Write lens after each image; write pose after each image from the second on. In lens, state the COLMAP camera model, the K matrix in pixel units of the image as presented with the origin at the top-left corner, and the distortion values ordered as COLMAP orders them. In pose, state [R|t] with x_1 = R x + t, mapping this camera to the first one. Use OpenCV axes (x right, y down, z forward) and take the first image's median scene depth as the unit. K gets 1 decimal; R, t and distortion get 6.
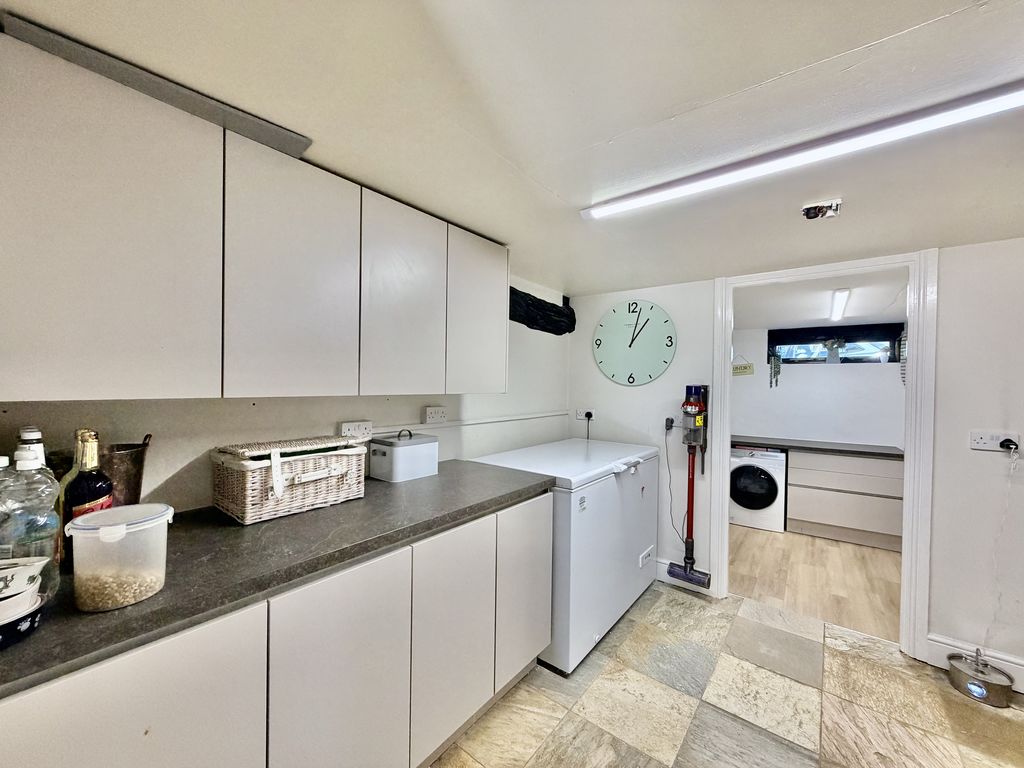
lens RADIAL K [[409.5, 0, 511.7], [0, 409.5, 386.3], [0, 0, 1]] dist [0.005908, -0.000701]
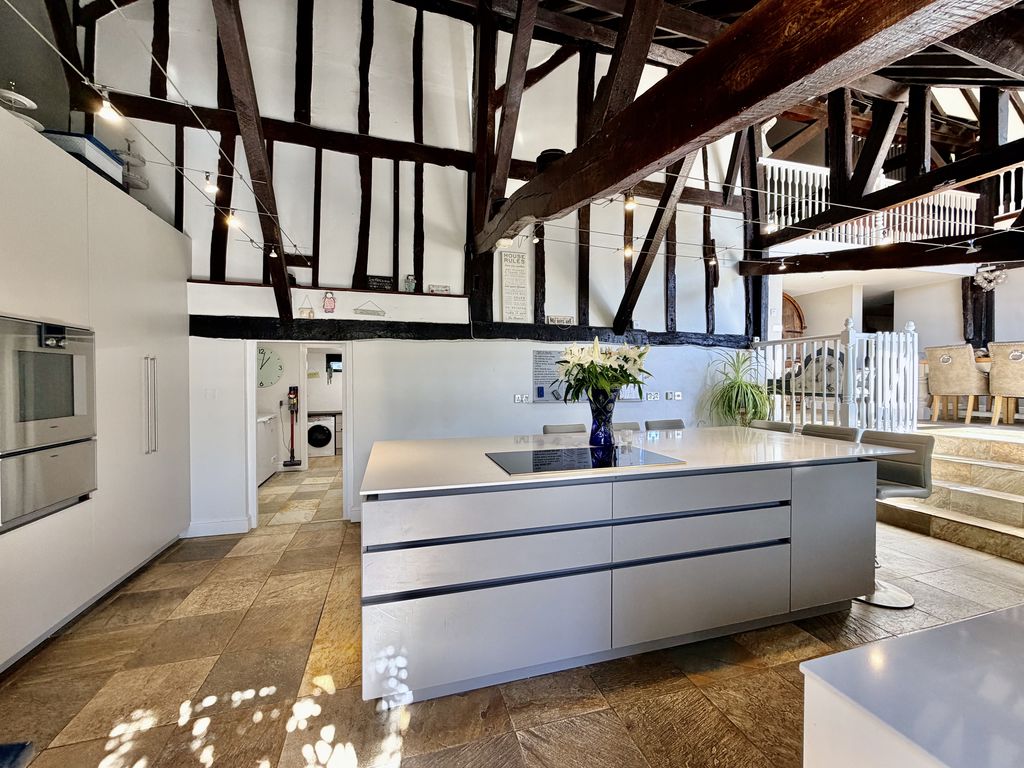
lens RADIAL K [[409.5, 0, 513.4], [0, 409.5, 386.8], [0, 0, 1]] dist [0.005908, -0.000701]
pose [[0.576530, -0.031533, 0.816467, -0.497428], [0.019816, 0.999501, 0.024609, -0.021417], [-0.816835, 0.001991, 0.576867, -0.935855]]
